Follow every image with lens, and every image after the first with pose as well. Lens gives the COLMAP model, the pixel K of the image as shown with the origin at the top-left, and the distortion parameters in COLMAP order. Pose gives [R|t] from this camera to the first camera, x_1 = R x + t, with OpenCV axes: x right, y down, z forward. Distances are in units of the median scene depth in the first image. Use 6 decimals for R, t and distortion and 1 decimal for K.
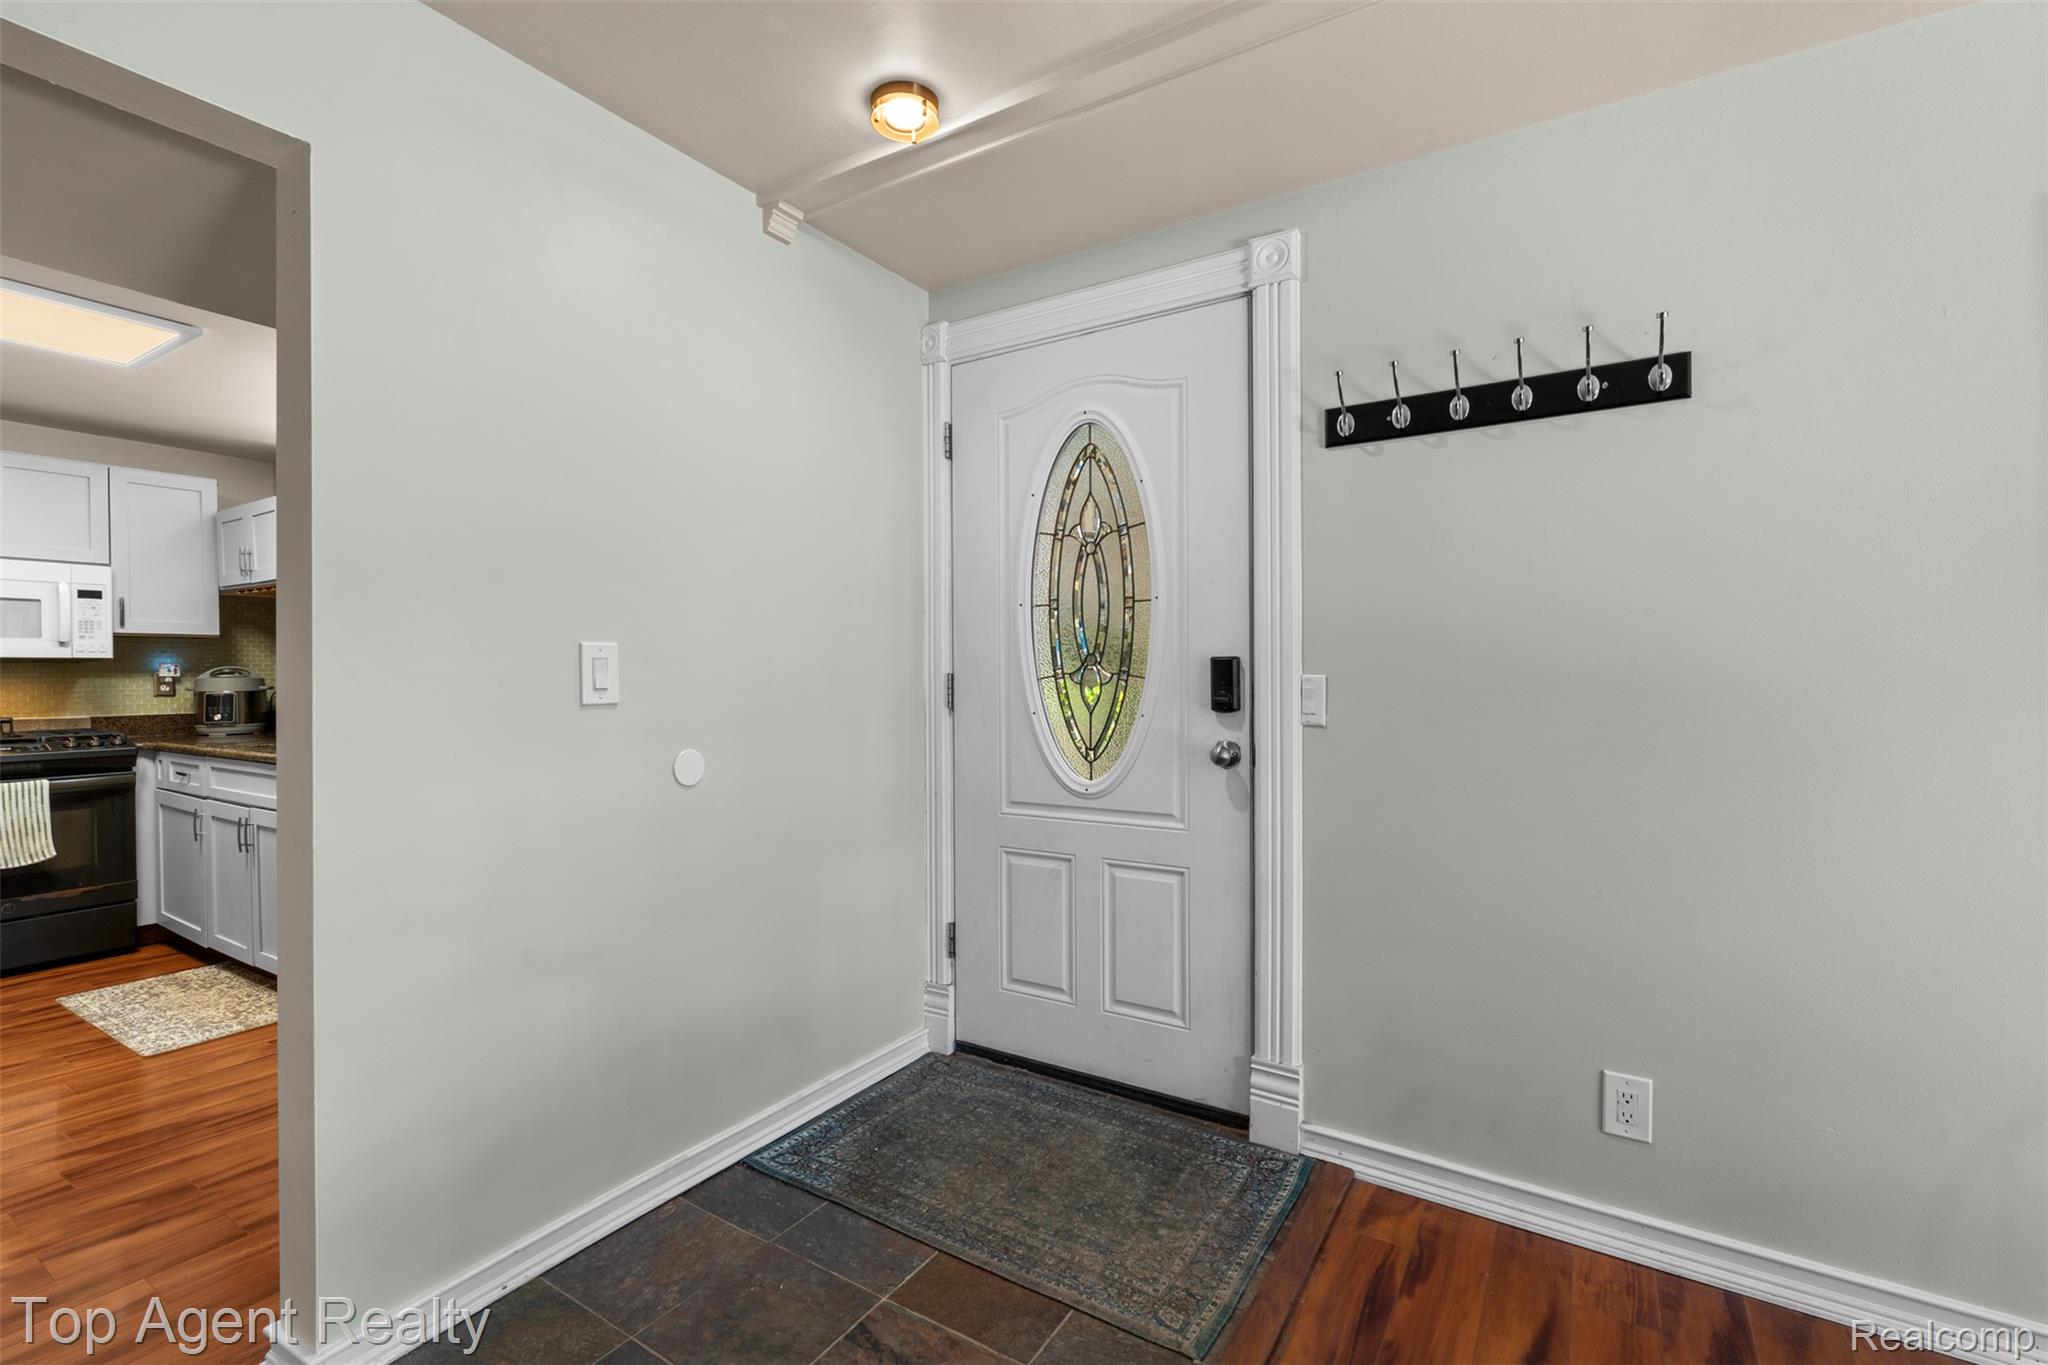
lens RADIAL K [[900.2, 0, 1022.1], [0, 900.2, 682.6], [0, 0, 1]] dist [-0.006904, 0.000990]
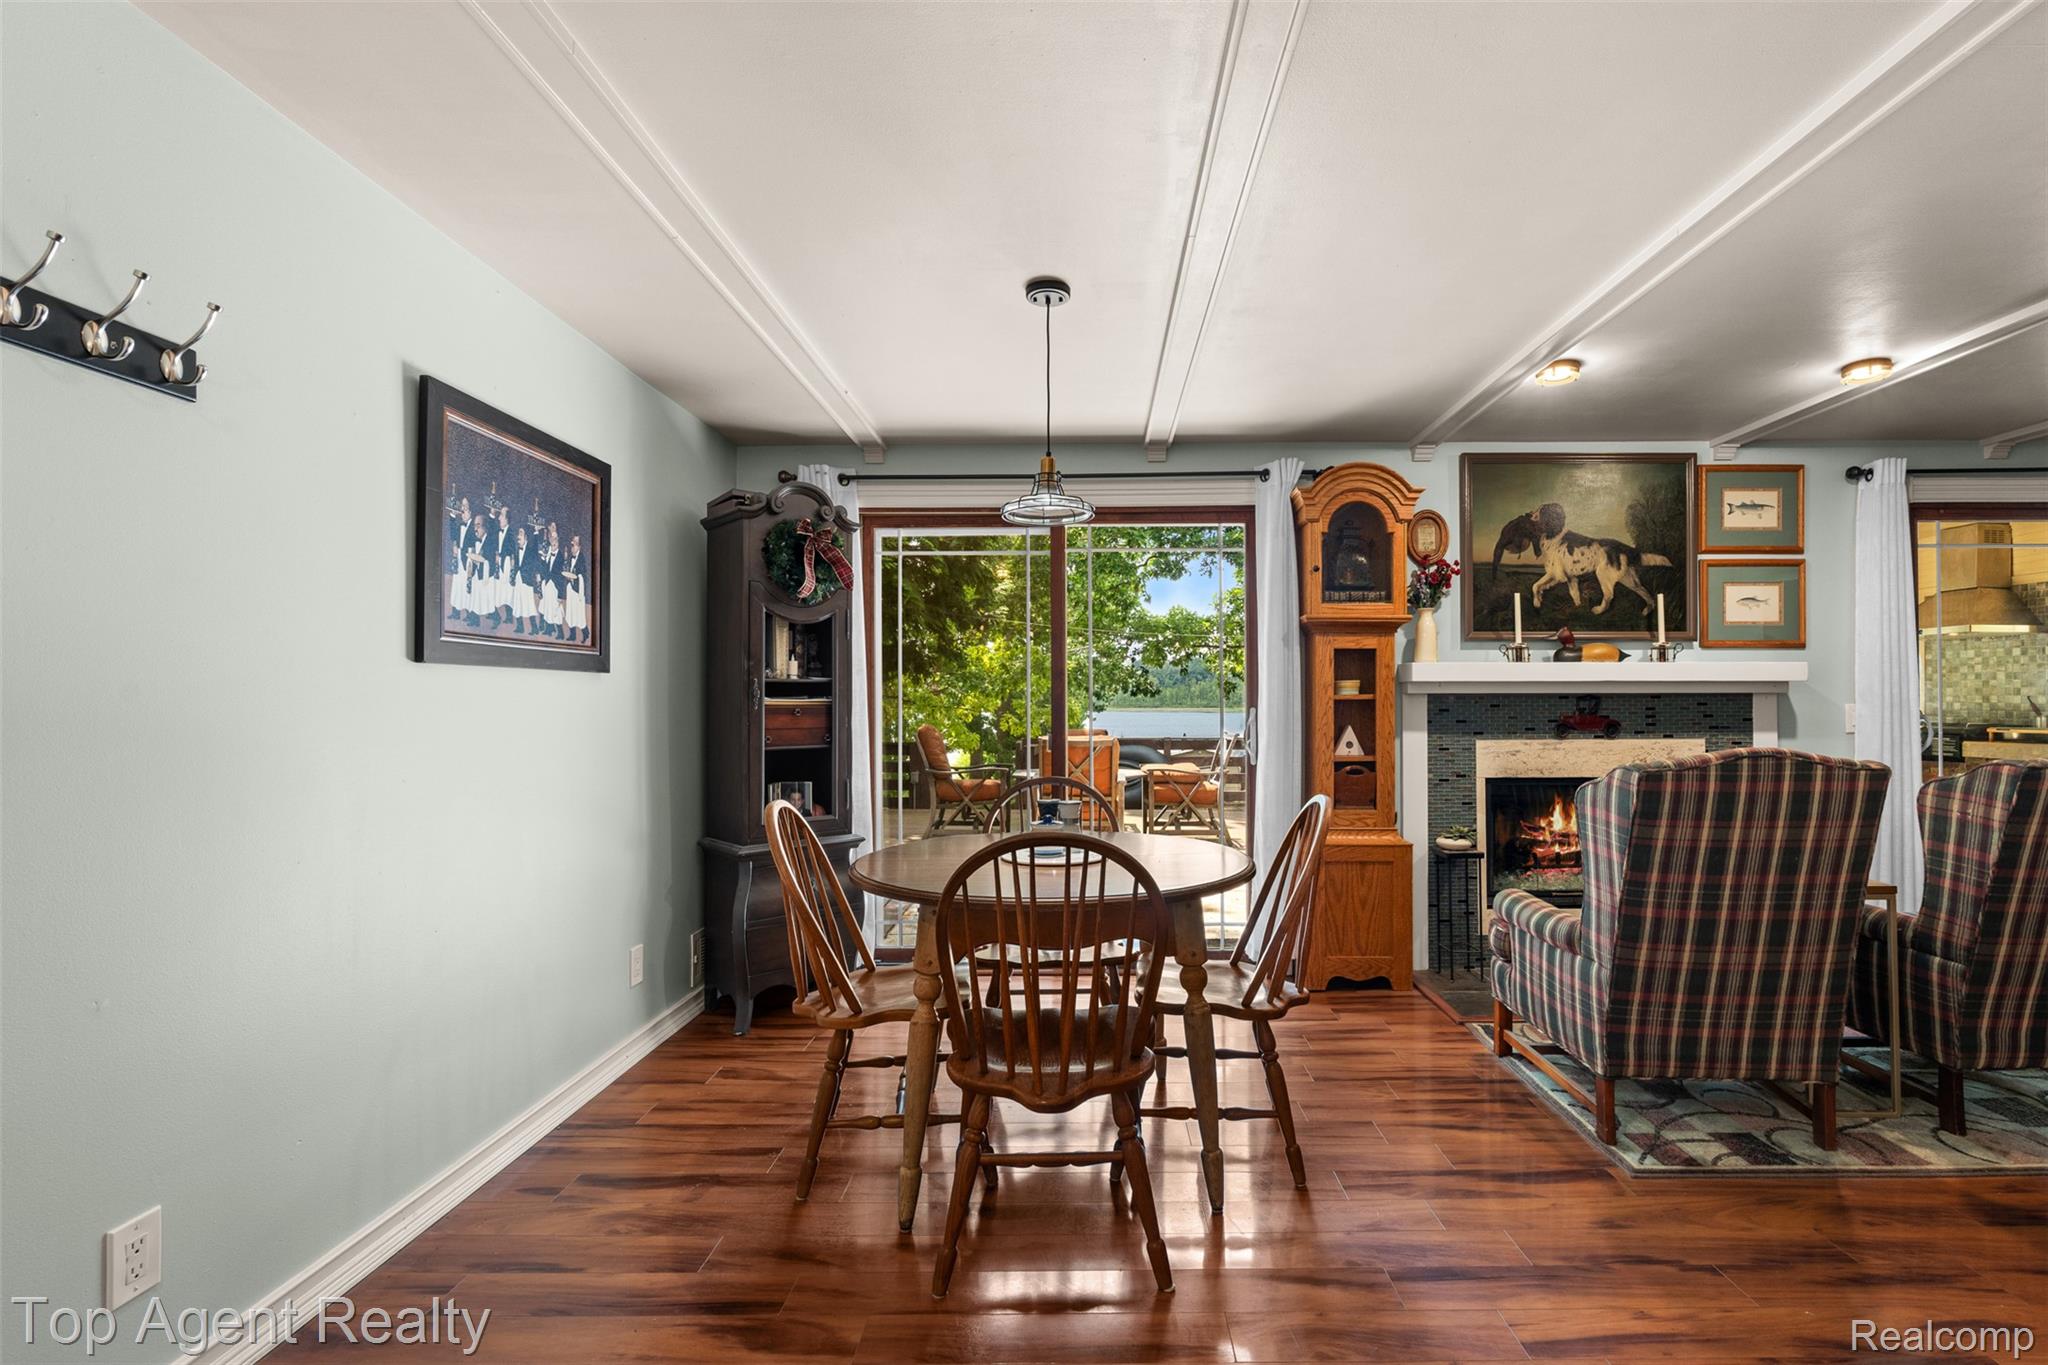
lens RADIAL K [[900.2, 0, 1092.2], [0, 900.2, 692.9], [0, 0, 1]] dist [-0.006904, 0.000990]
pose [[-0.525167, 0.012387, 0.850909, -0.206276], [0.015453, 0.999868, -0.005019, -0.005551], [-0.850859, 0.010513, -0.525289, 0.314421]]
